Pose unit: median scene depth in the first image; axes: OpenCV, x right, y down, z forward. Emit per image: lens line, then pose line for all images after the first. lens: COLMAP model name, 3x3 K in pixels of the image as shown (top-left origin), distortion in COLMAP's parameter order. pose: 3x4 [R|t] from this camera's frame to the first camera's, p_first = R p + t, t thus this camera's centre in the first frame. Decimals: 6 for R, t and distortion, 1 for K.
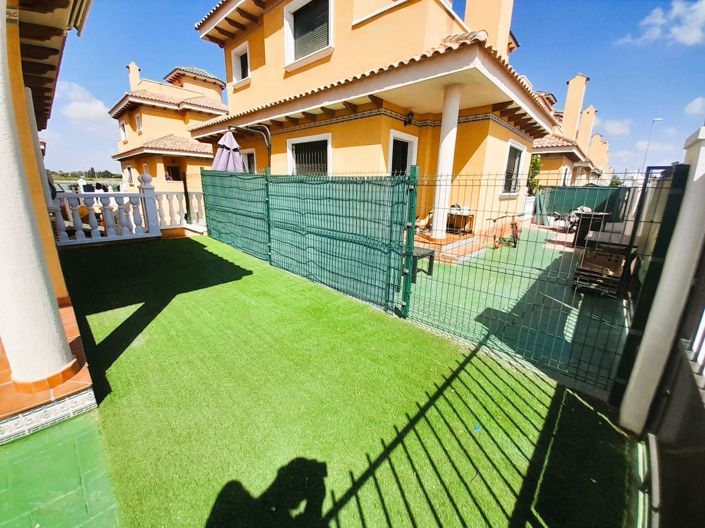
lens RADIAL K [[278.4, 0, 348.6], [0, 278.4, 263.2], [0, 0, 1]] dist [-0.000019, -0.010954]
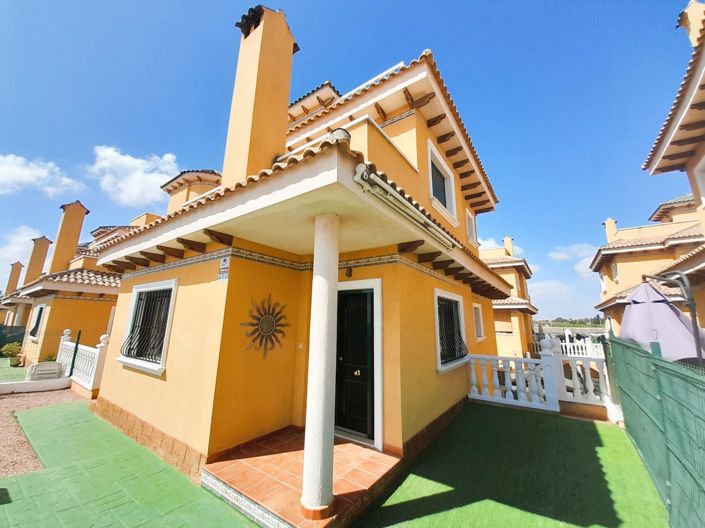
lens RADIAL K [[278.4, 0, 348.6], [0, 278.4, 263.2], [0, 0, 1]] dist [-0.000019, -0.010954]
pose [[0.123072, -0.231968, -0.964906, 0.108947], [-0.274466, 0.926417, -0.257722, -0.080625], [0.953688, 0.296552, 0.050349, 0.134564]]
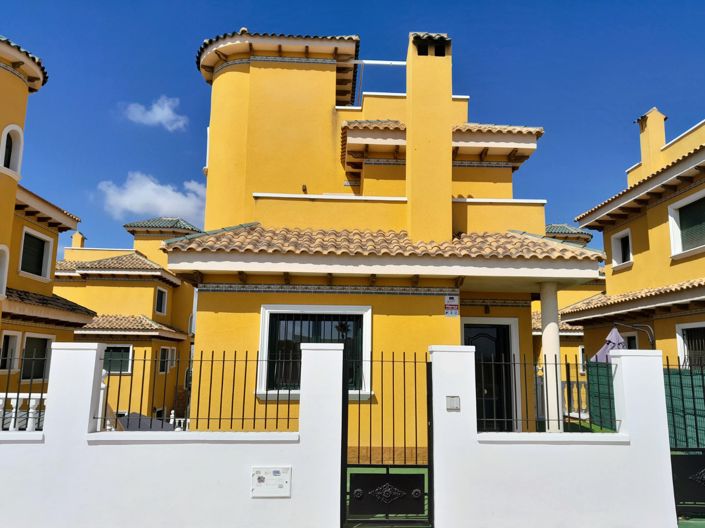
lens RADIAL K [[555.3, 0, 354.9], [0, 555.3, 274.8], [0, 0, 1]] dist [-0.005639, -0.004133]
pose [[0.720208, -0.115982, -0.683995, 0.232241], [-0.183309, 0.919074, -0.348857, 0.188156], [0.669103, 0.376632, 0.640663, -0.763904]]
